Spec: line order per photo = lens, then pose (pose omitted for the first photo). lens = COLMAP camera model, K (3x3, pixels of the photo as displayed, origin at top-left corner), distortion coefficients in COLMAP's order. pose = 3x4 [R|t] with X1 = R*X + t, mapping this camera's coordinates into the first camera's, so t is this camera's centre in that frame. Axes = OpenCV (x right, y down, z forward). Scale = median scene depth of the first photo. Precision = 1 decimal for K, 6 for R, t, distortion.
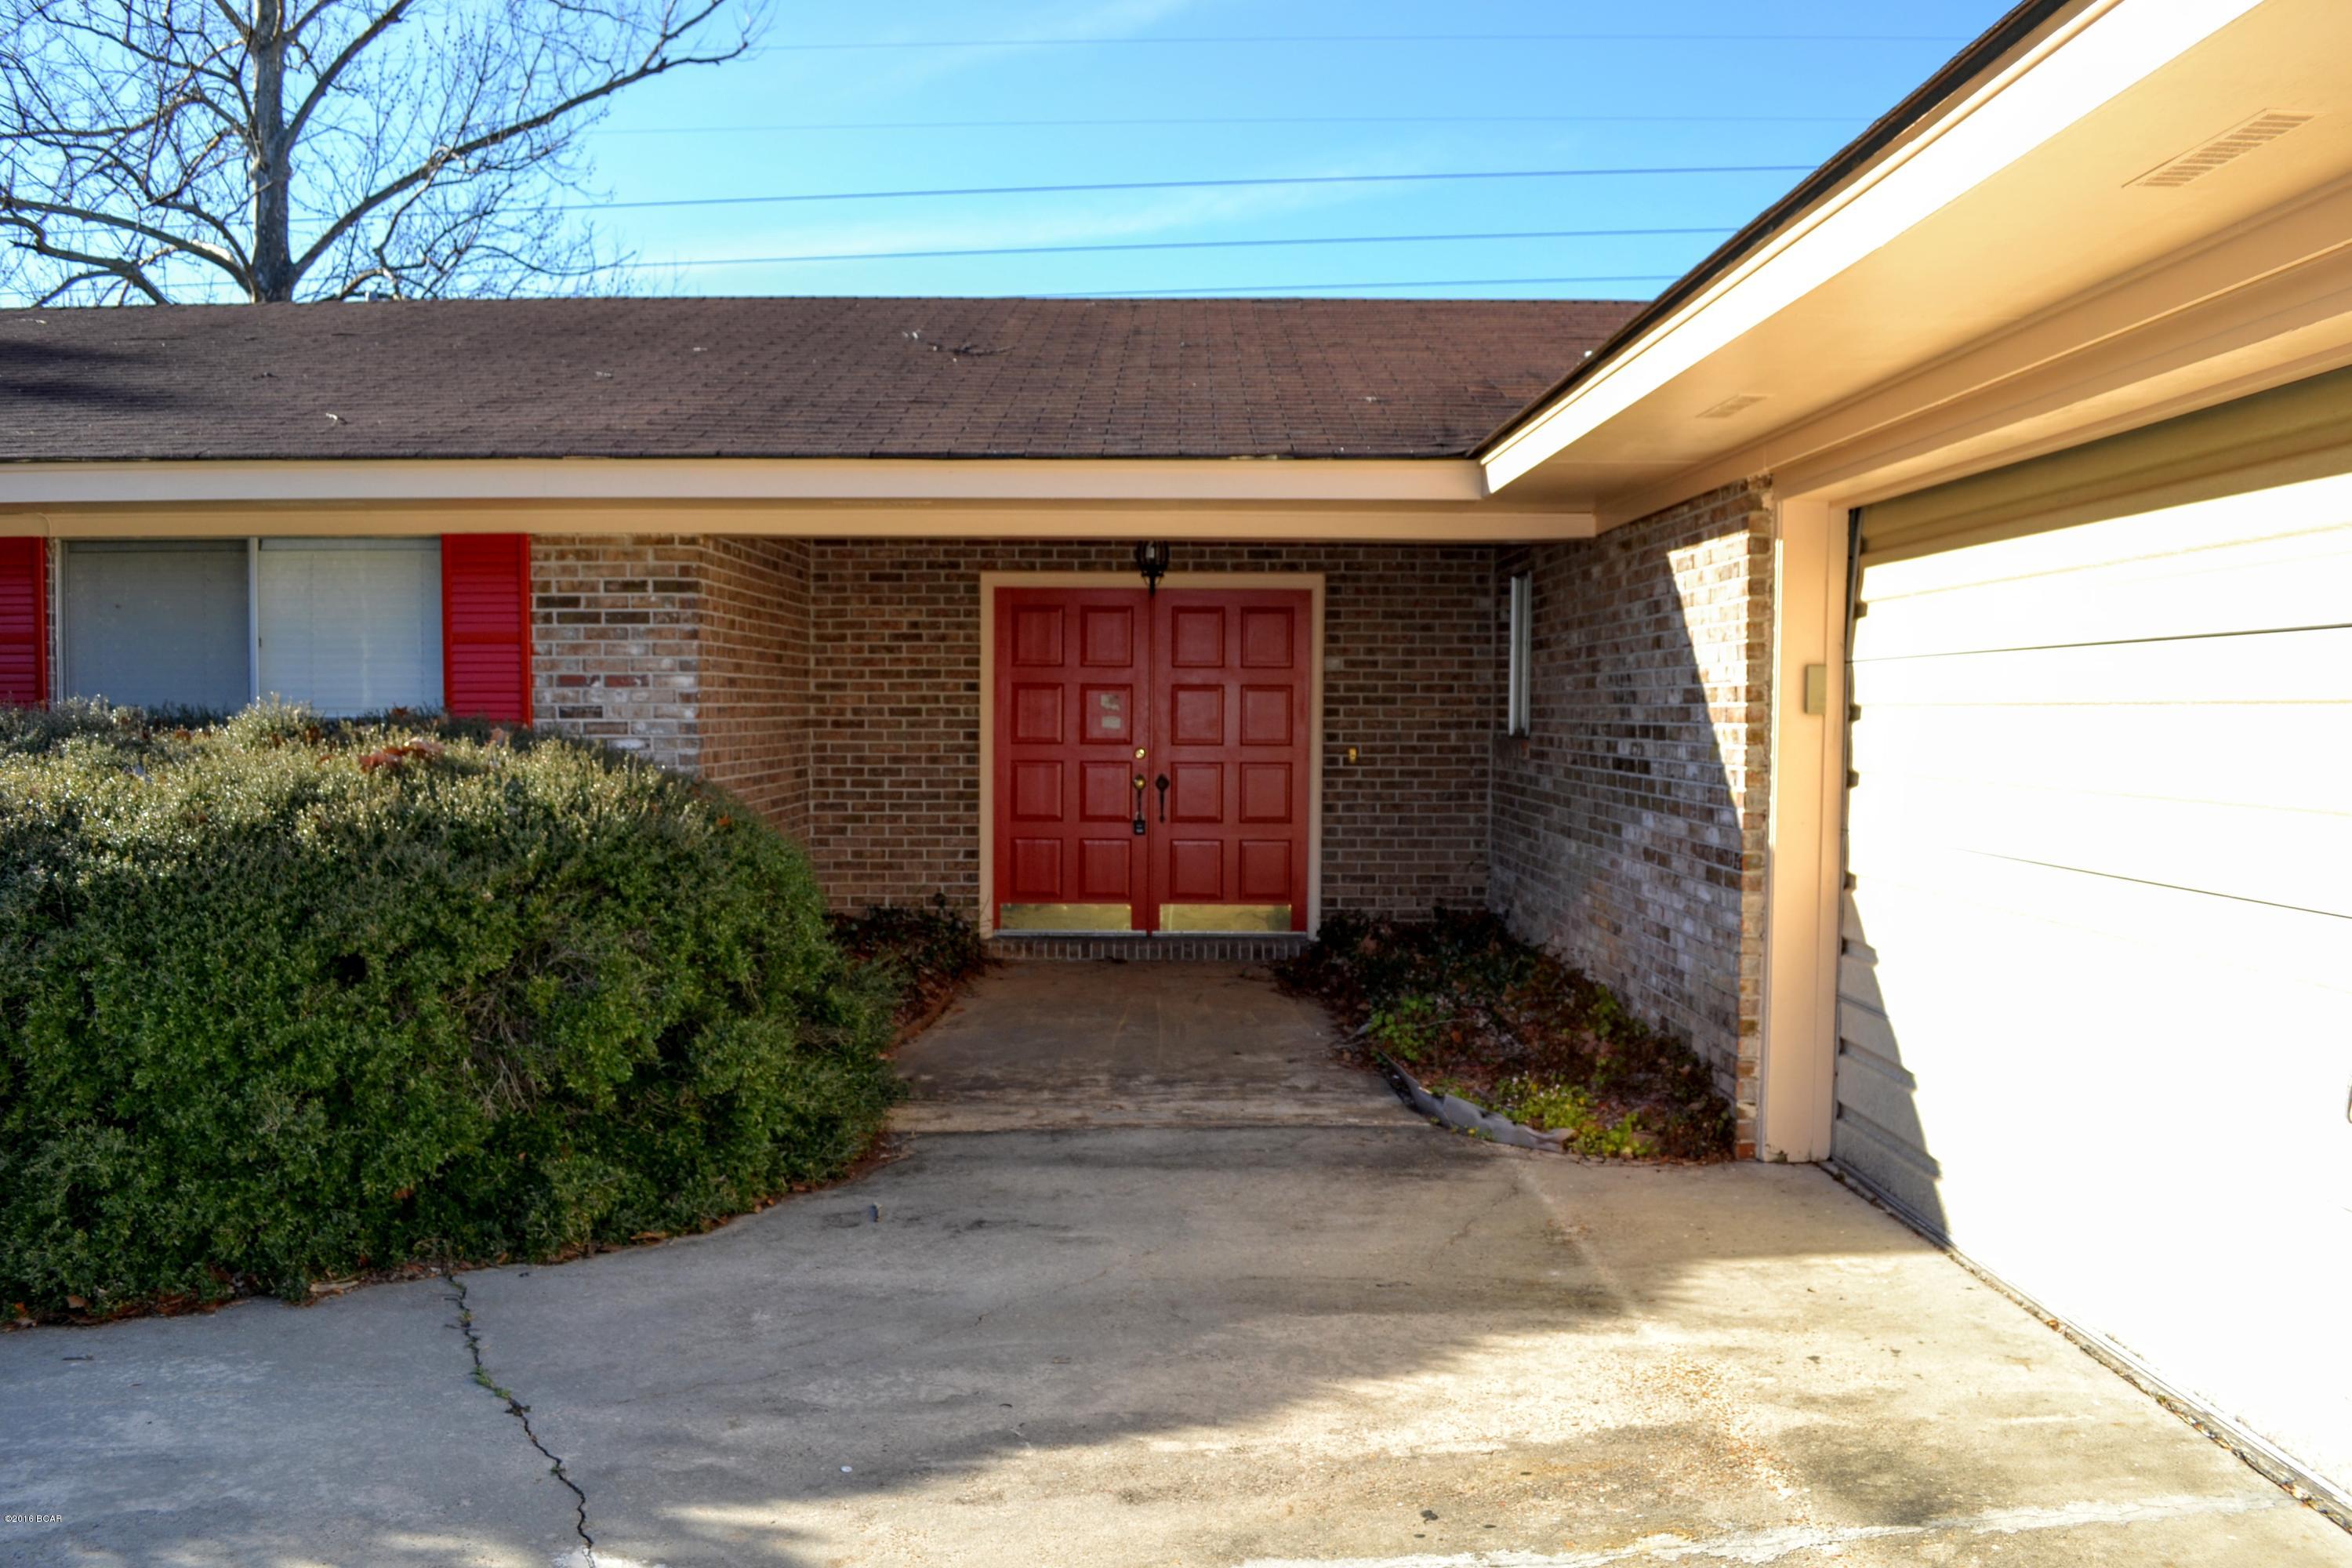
lens RADIAL K [[1897.8, 0, 1187.3], [0, 1897.8, 791.8], [0, 0, 1]] dist [-0.072897, -0.002893]
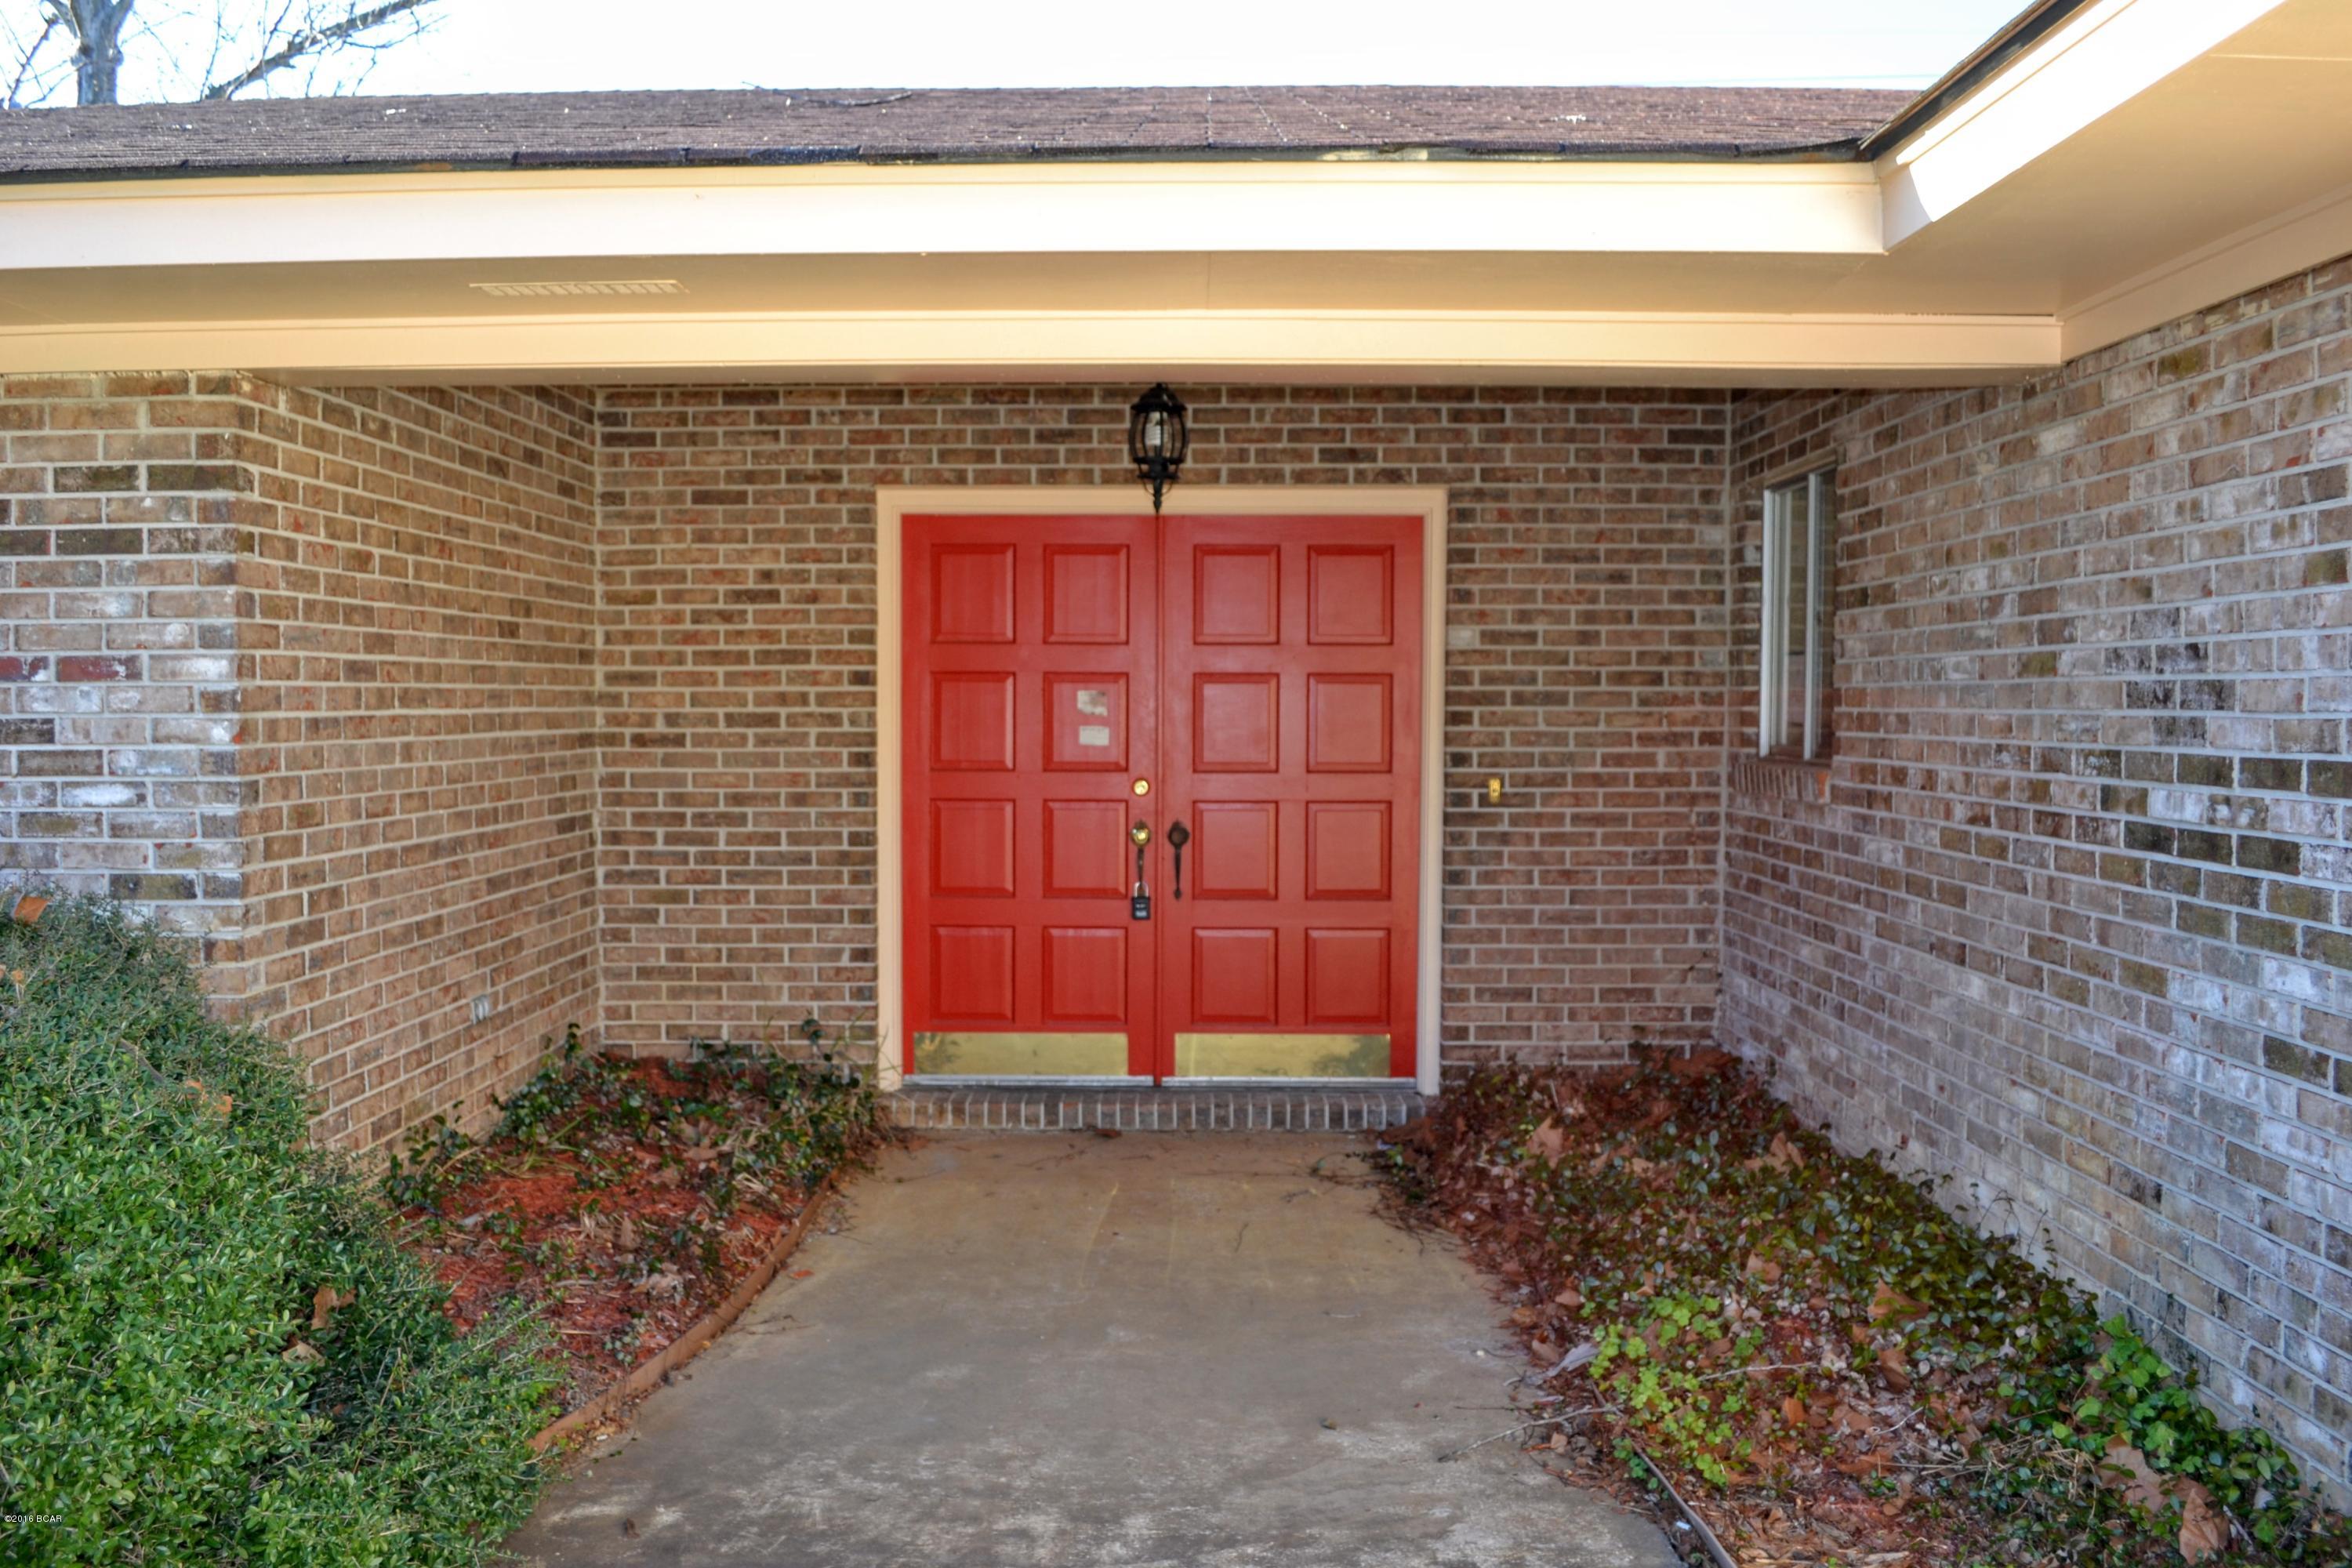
lens RADIAL K [[1897.8, 0, 1187.3], [0, 1897.8, 791.8], [0, 0, 1]] dist [-0.072897, -0.002893]
pose [[0.999919, -0.002756, -0.012460, -0.002685], [0.002802, 0.999989, 0.003665, -0.021077], [0.012449, -0.003700, 0.999916, 0.398924]]
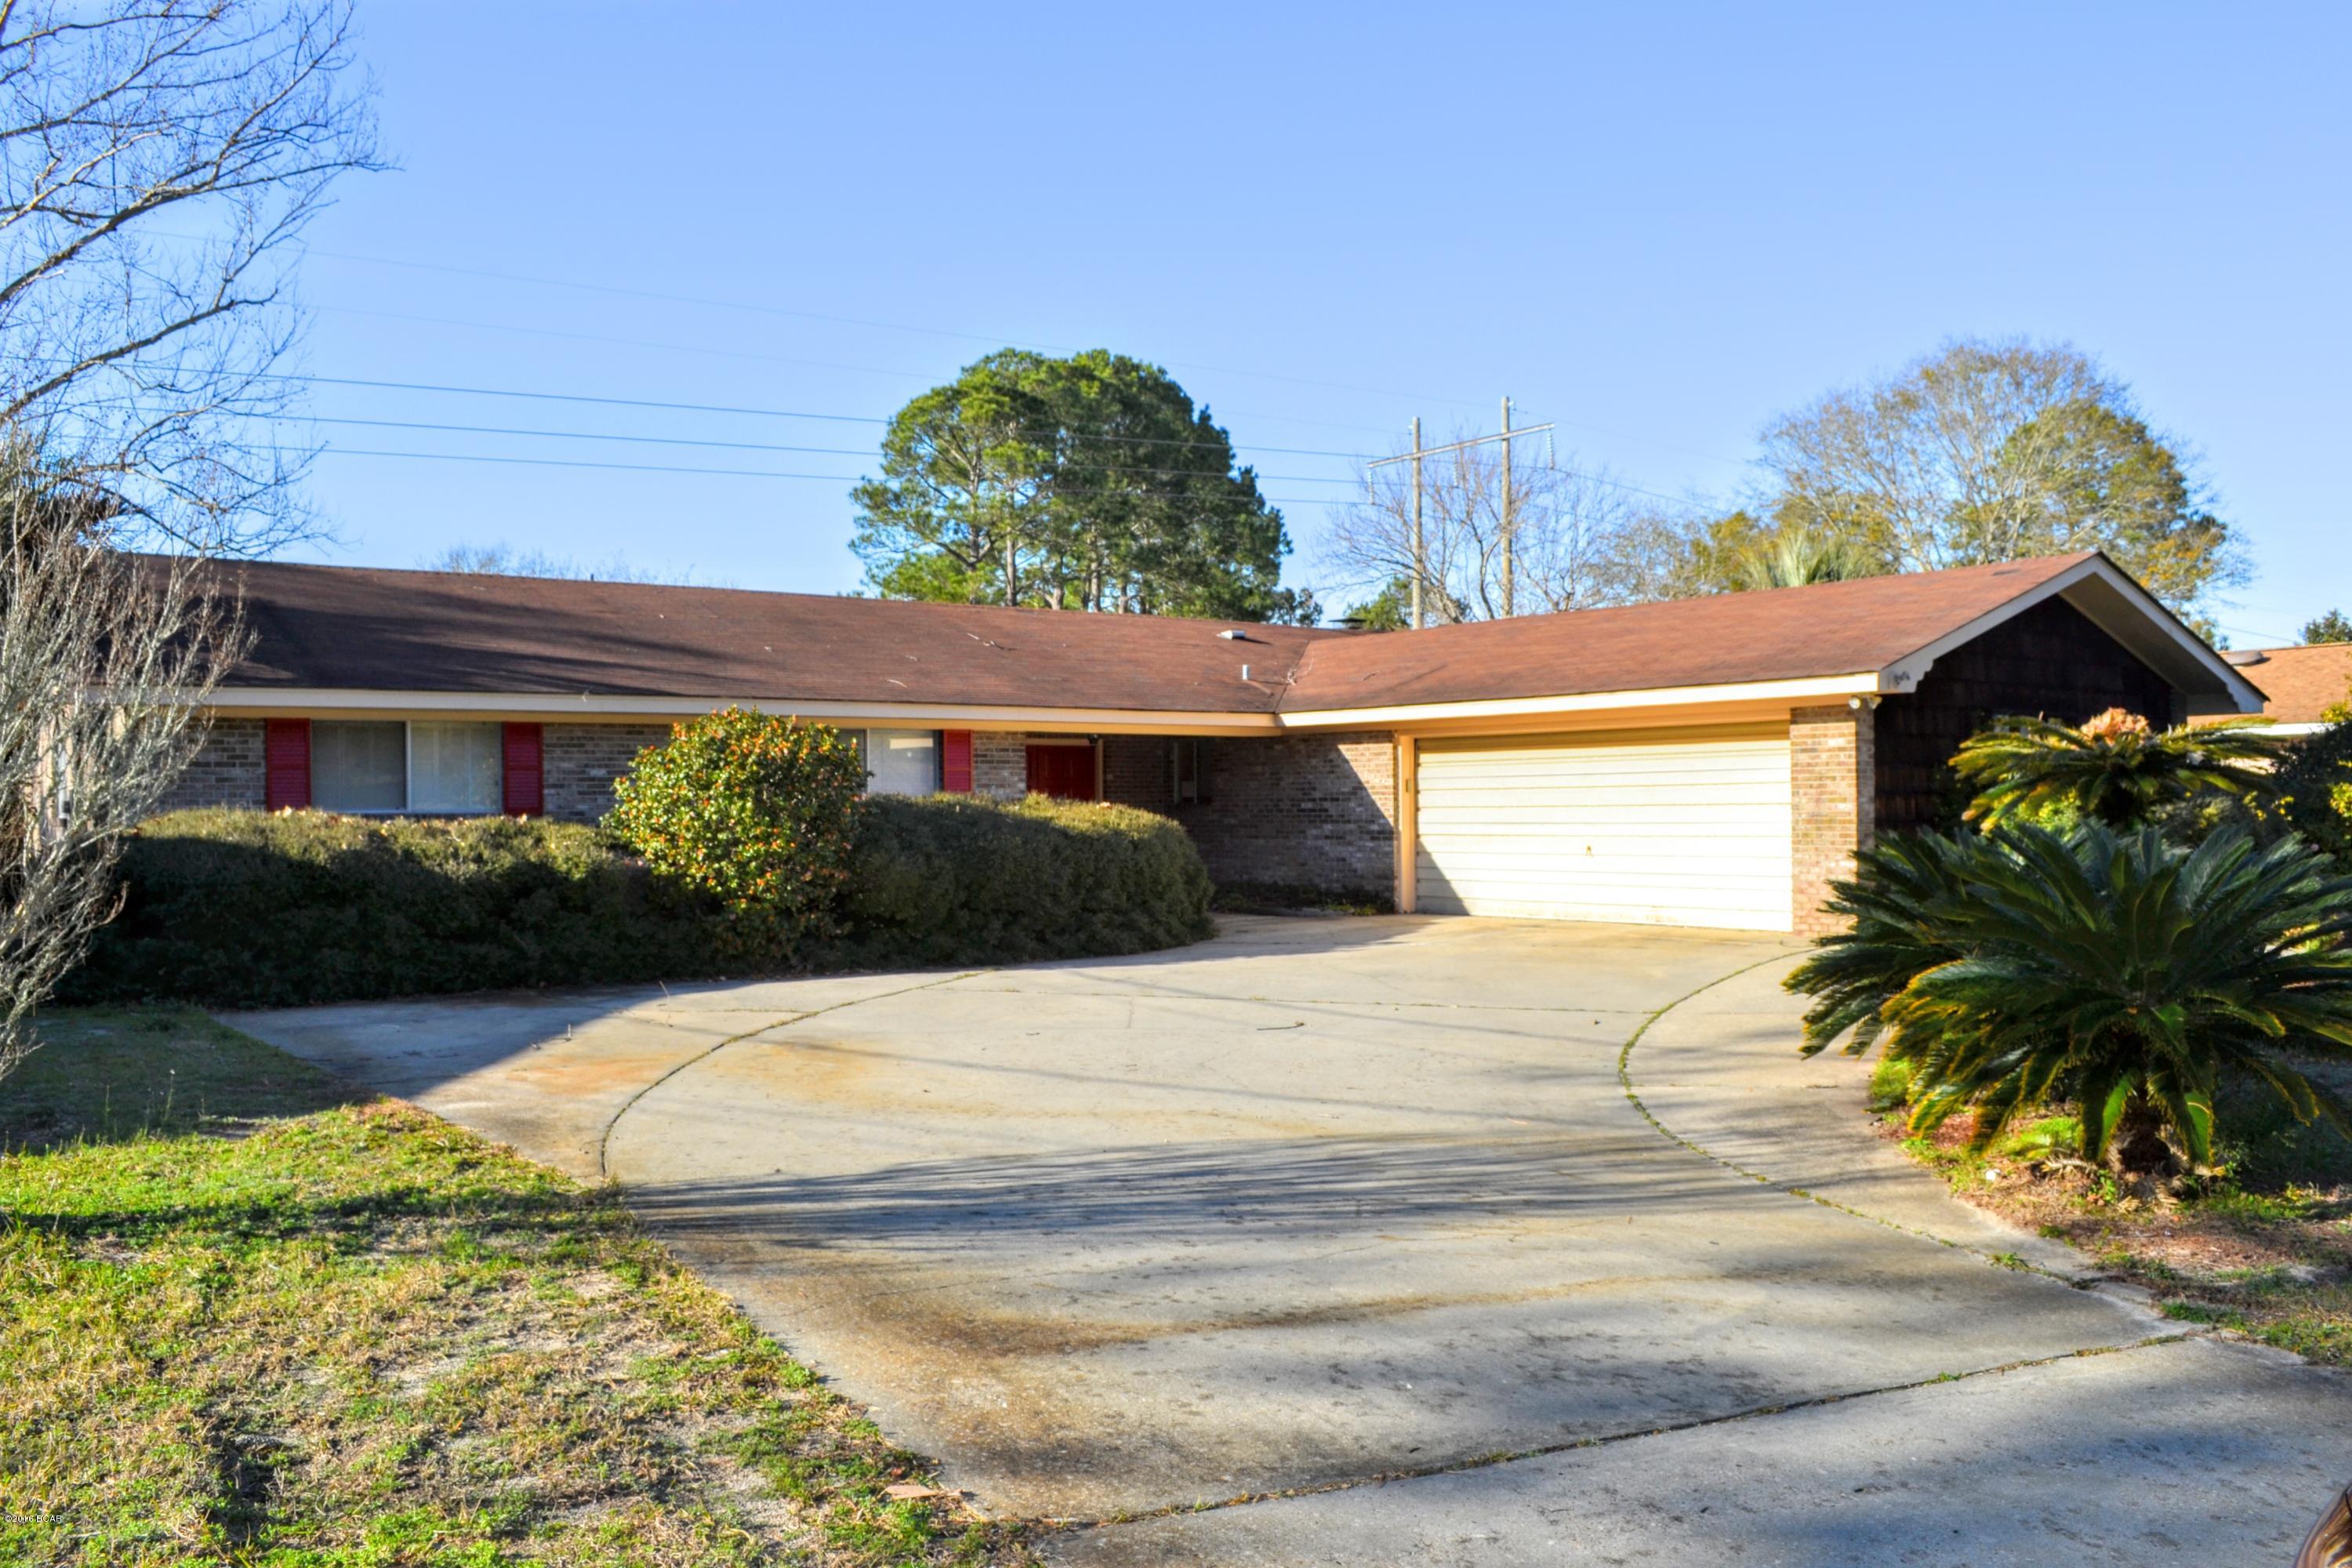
lens RADIAL K [[1897.8, 0, 1187.3], [0, 1897.8, 791.8], [0, 0, 1]] dist [-0.072897, -0.002893]
pose [[0.803464, -0.007173, 0.595310, -1.314823], [0.036910, 0.998604, -0.037784, 0.048253], [-0.594208, 0.052331, 0.802607, -1.027022]]
